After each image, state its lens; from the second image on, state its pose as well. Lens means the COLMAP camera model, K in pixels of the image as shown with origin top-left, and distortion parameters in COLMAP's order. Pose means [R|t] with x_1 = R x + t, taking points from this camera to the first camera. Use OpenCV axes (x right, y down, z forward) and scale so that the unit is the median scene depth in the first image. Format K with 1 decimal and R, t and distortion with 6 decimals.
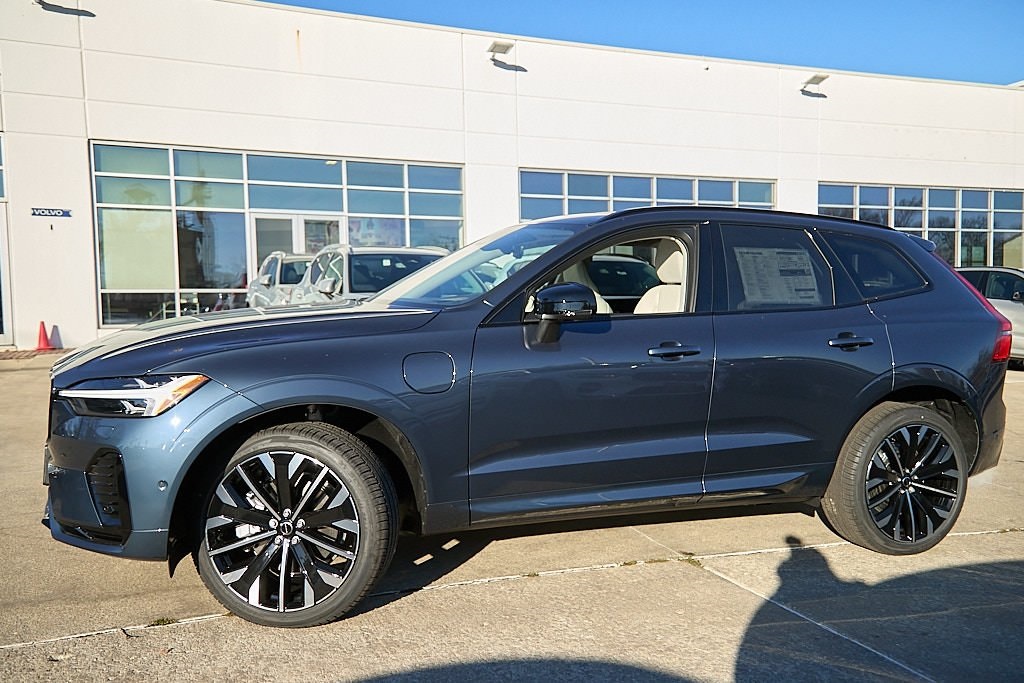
lens RADIAL K [[848.7, 0, 512.0], [0, 848.7, 341.5], [0, 0, 1]] dist [0.102187, -0.000750]
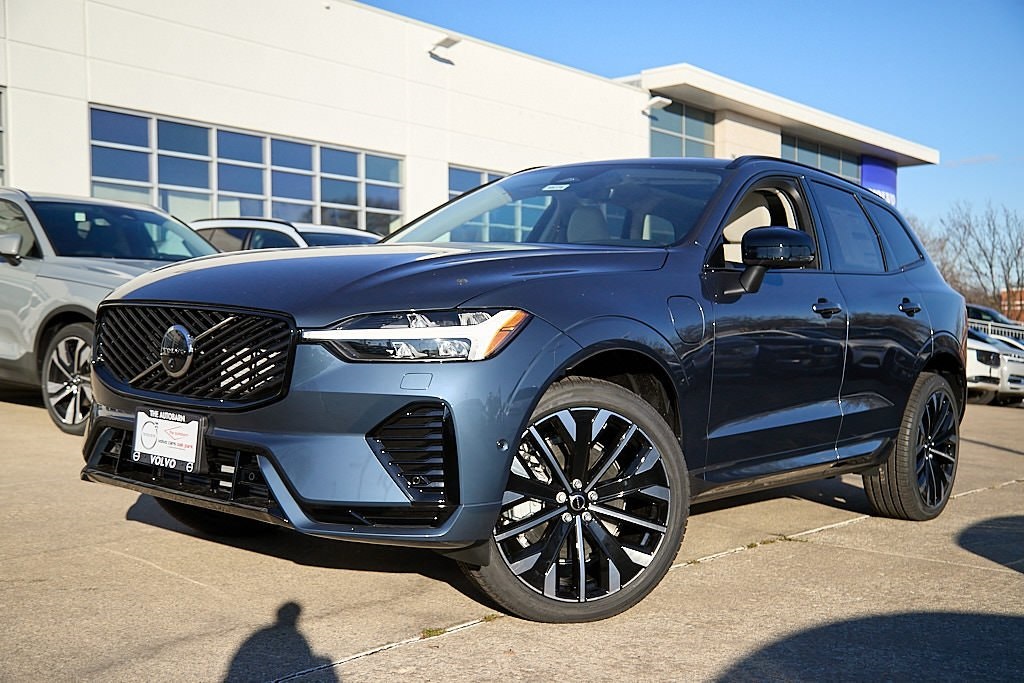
lens RADIAL K [[1144.8, 0, 512.0], [0, 1144.8, 341.5], [0, 0, 1]] dist [0.012757, 0.018152]
pose [[0.870847, 0.010127, 0.491450, -0.744947], [0.002444, 0.999686, -0.024931, 0.079206], [-0.491548, 0.022912, 0.870549, 0.066246]]
